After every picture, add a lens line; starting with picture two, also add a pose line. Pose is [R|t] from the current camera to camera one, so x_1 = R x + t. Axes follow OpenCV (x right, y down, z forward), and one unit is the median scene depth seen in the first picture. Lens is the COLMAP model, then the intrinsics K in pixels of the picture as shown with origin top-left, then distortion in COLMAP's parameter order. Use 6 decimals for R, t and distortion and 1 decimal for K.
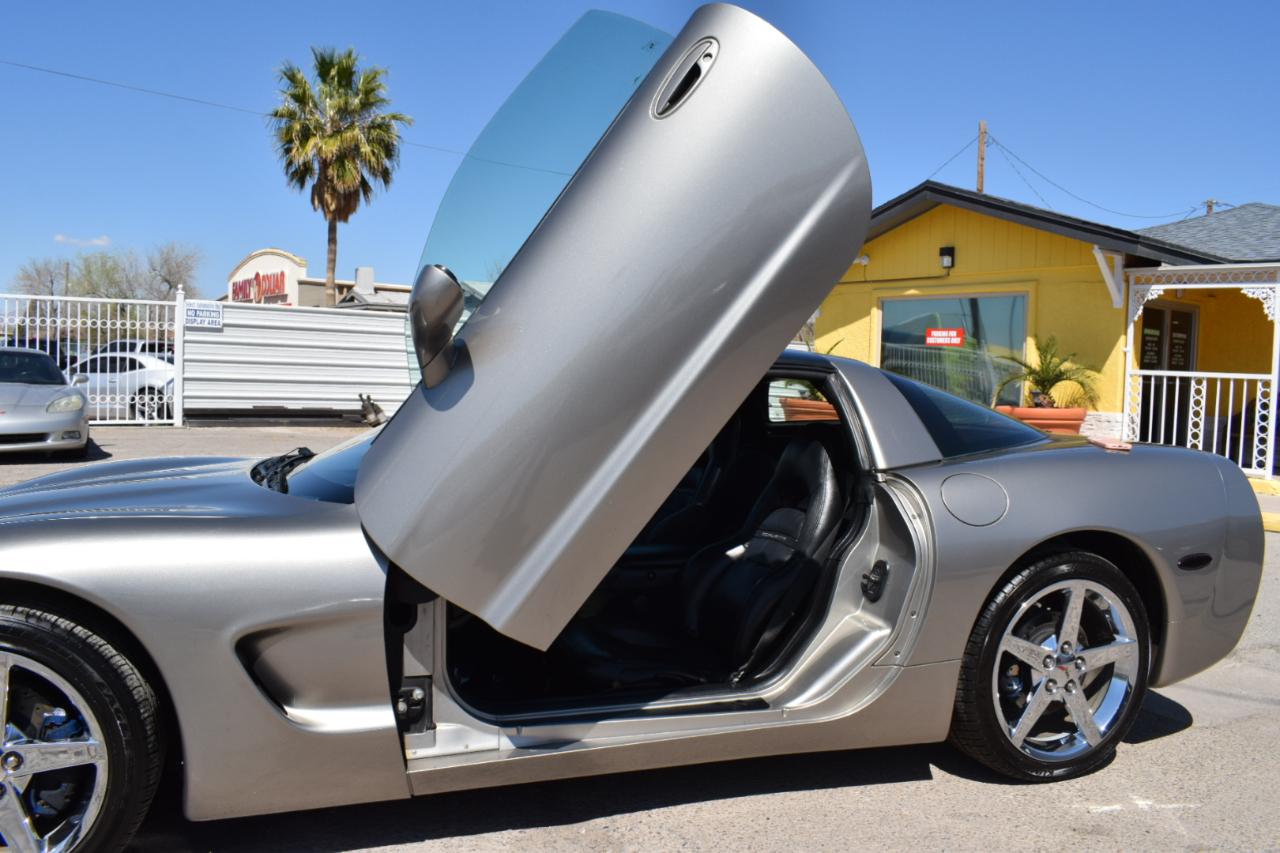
lens RADIAL K [[1006.3, 0, 640.0], [0, 1006.3, 426.5], [0, 0, 1]] dist [-0.095968, 0.018933]
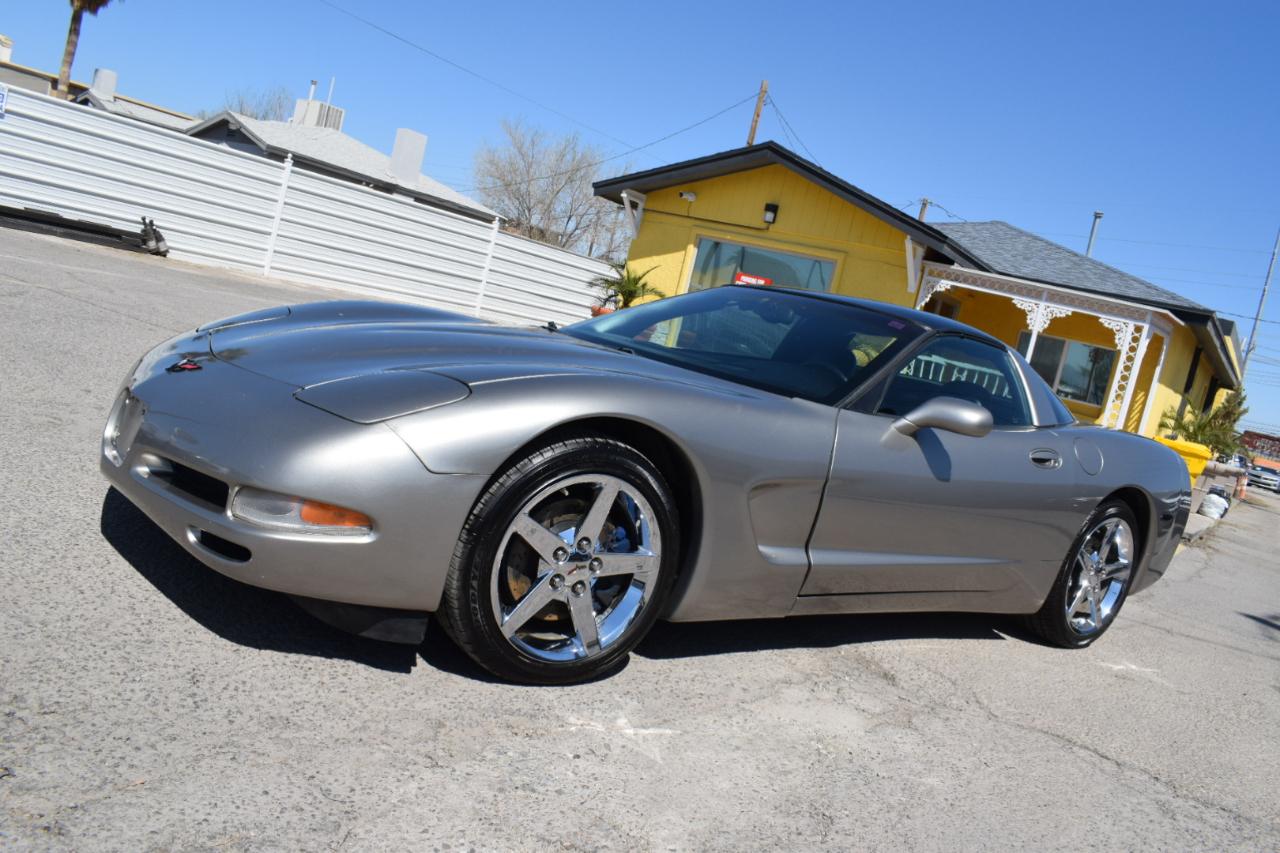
lens RADIAL K [[1006.3, 0, 640.0], [0, 1006.3, 426.5], [0, 0, 1]] dist [-0.095968, 0.018933]
pose [[0.933239, 0.153624, 0.324754, -0.131667], [-0.186299, 0.979863, 0.071841, 0.008045], [-0.307178, -0.127546, 0.943066, -0.029840]]
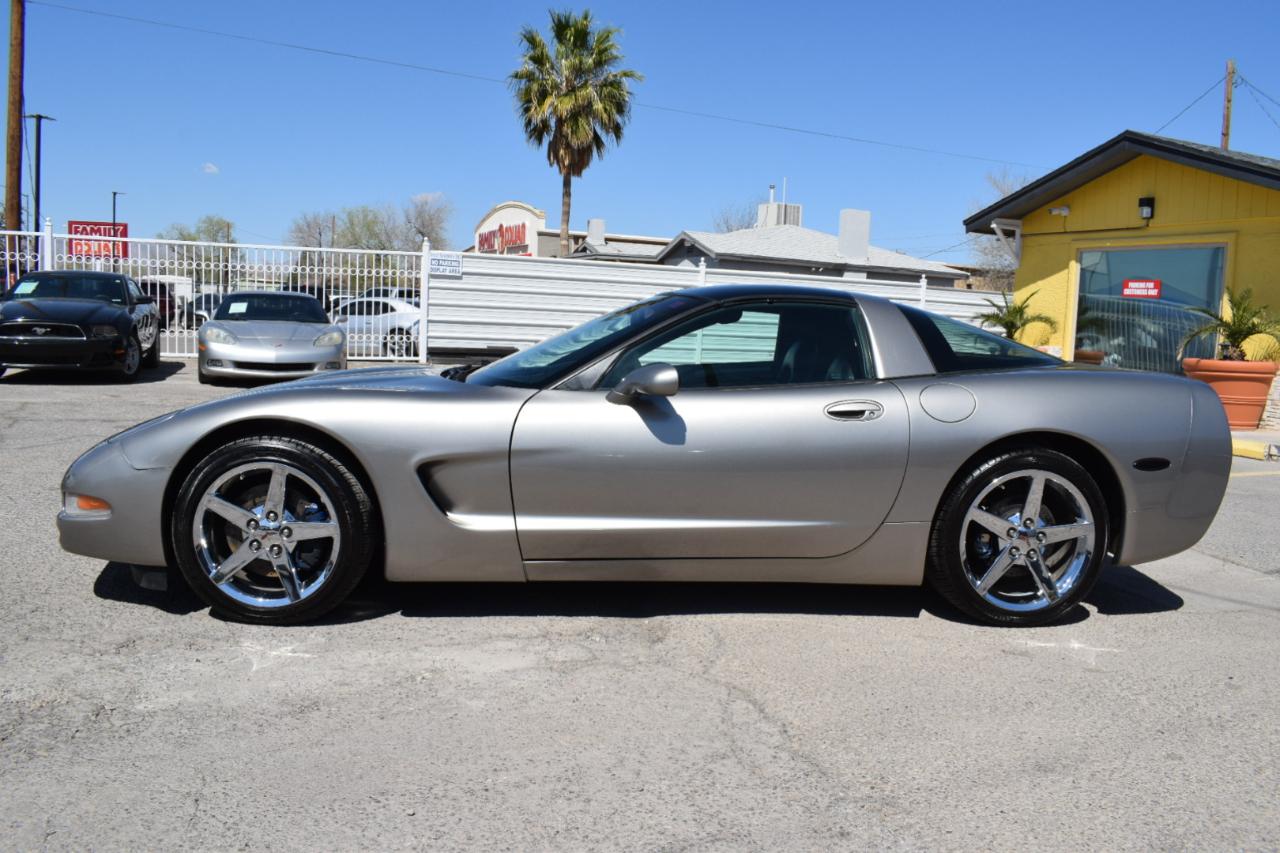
lens RADIAL K [[1006.3, 0, 640.0], [0, 1006.3, 426.5], [0, 0, 1]] dist [-0.095968, 0.018933]
pose [[0.972829, 0.034179, -0.228989, 0.041393], [-0.022942, 0.998407, 0.051556, 0.007780], [0.230386, -0.044901, 0.972063, -0.065676]]
